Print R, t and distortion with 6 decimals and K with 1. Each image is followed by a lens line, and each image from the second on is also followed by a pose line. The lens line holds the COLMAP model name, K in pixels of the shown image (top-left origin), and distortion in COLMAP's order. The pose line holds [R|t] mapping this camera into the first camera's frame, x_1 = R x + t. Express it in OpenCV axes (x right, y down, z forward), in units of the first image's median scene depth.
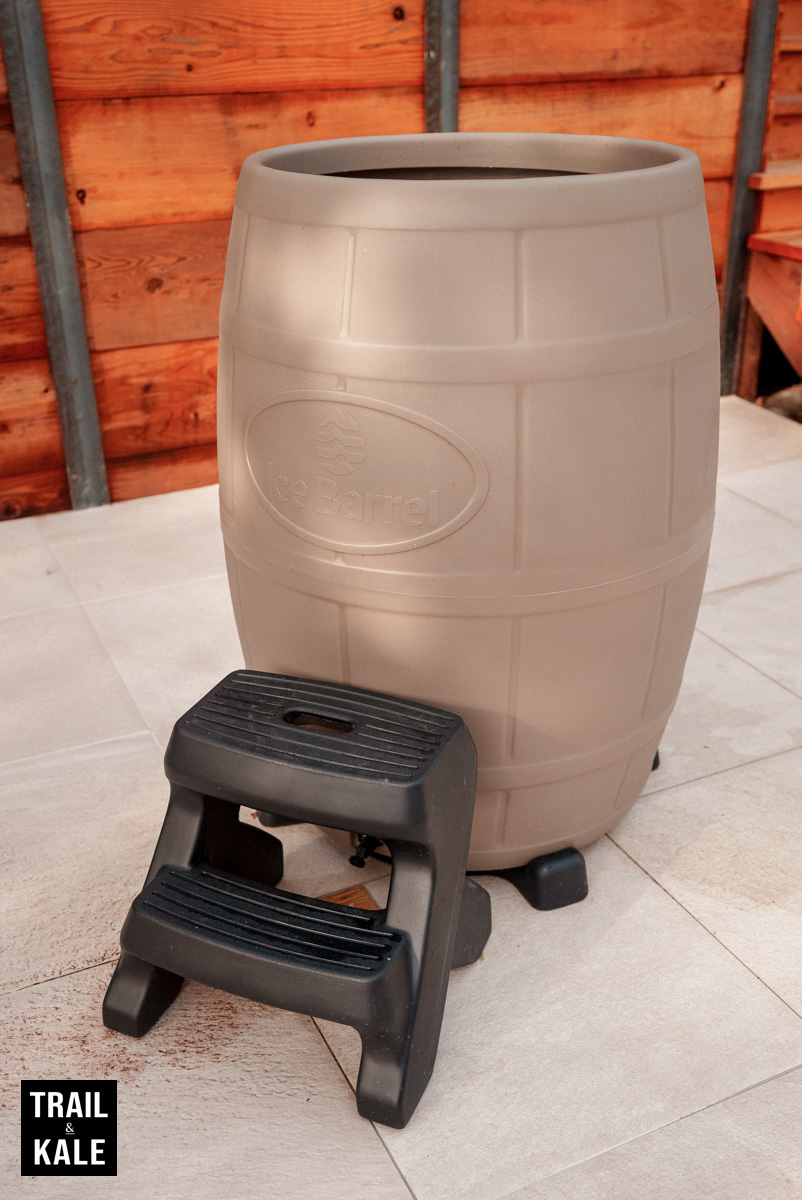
lens RADIAL K [[1221.5, 0, 401.0], [0, 1221.5, 600.0], [0, 0, 1]] dist [0.018725, -0.002928]
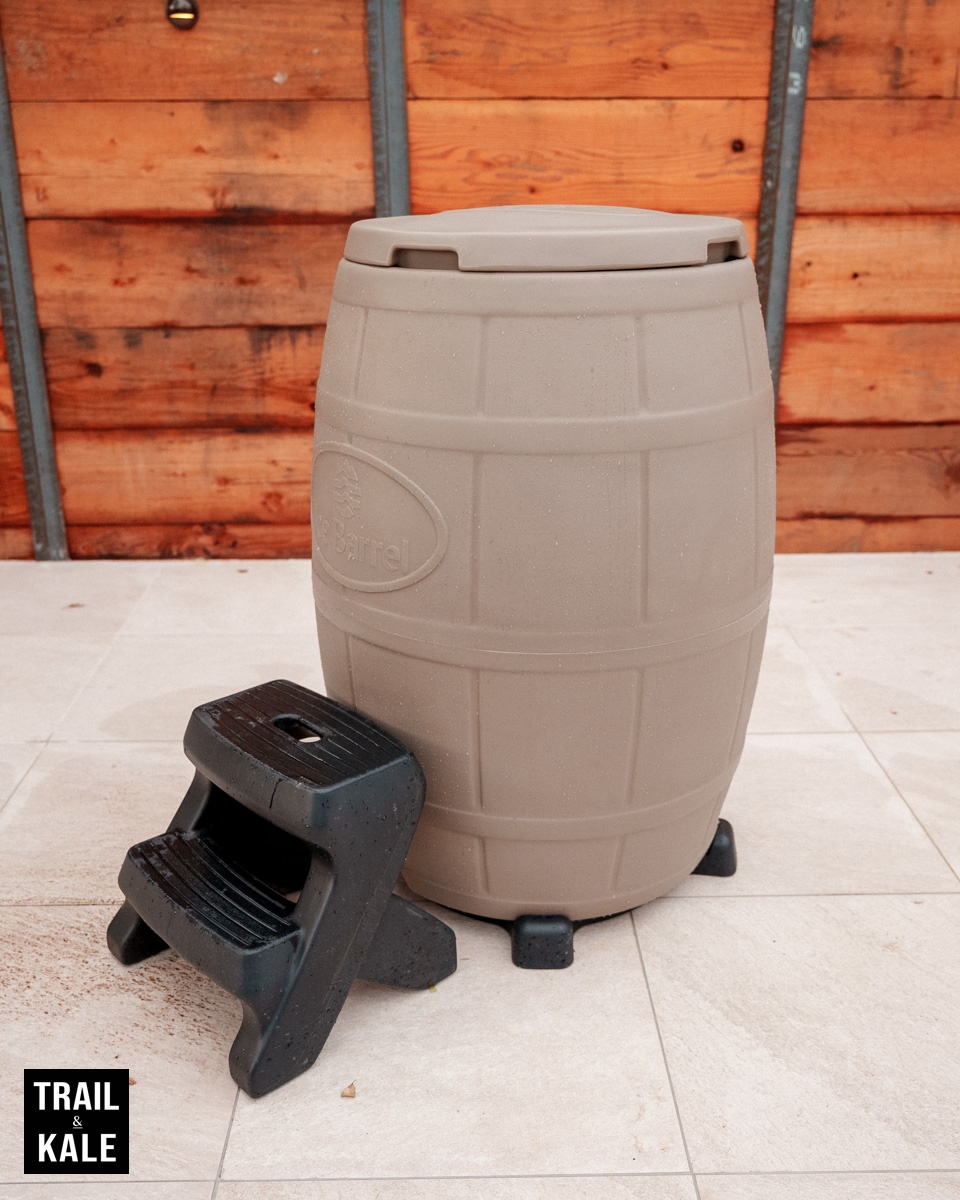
lens RADIAL K [[1170.4, 0, 480.0], [0, 1170.4, 600.0], [0, 0, 1]] dist [0.005956, 0.005197]
pose [[0.912580, 0.153191, -0.379117, 0.251933], [-0.185121, 0.981493, -0.049014, 0.001875], [0.364592, 0.114911, 0.924050, 0.020770]]
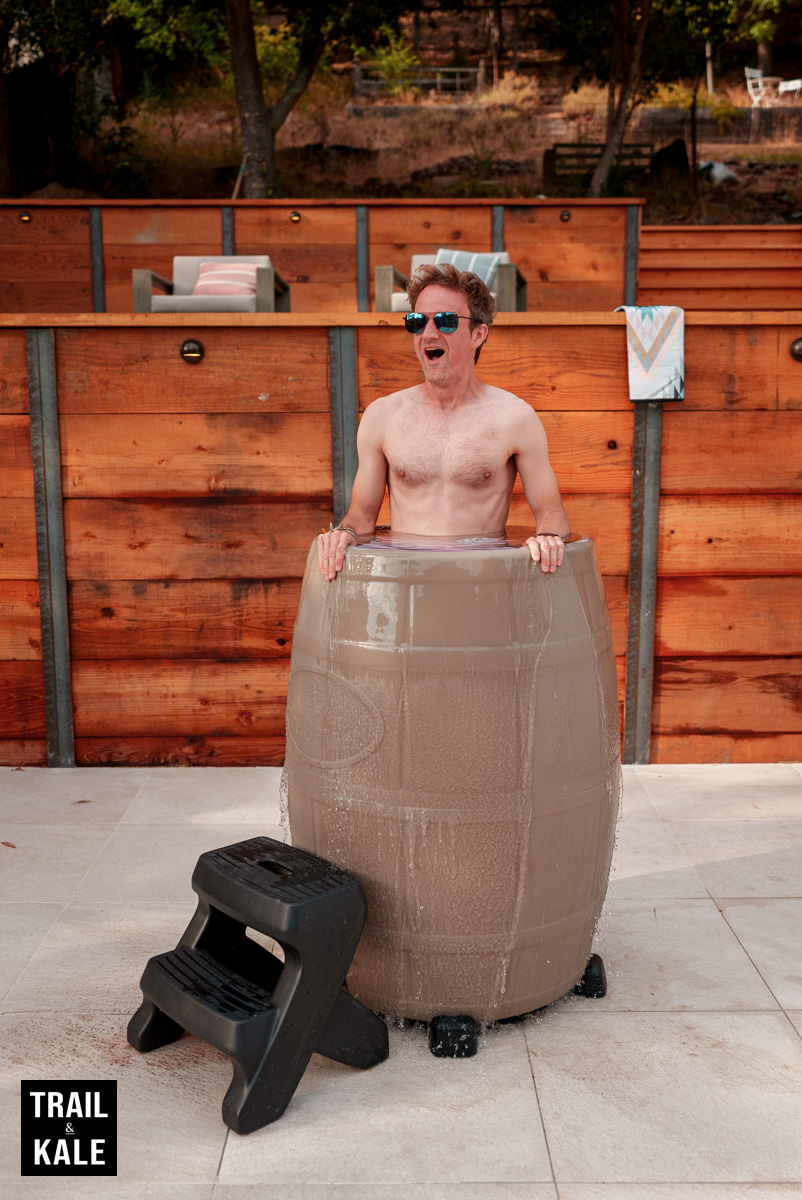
lens RADIAL K [[1140.6, 0, 401.0], [0, 1140.6, 600.0], [0, 0, 1]] dist [0.000718, -0.003600]
pose [[0.904610, 0.074879, -0.419611, 0.352847], [-0.191073, 0.951232, -0.242174, 0.050248], [0.381014, 0.299249, 0.874802, -0.177532]]
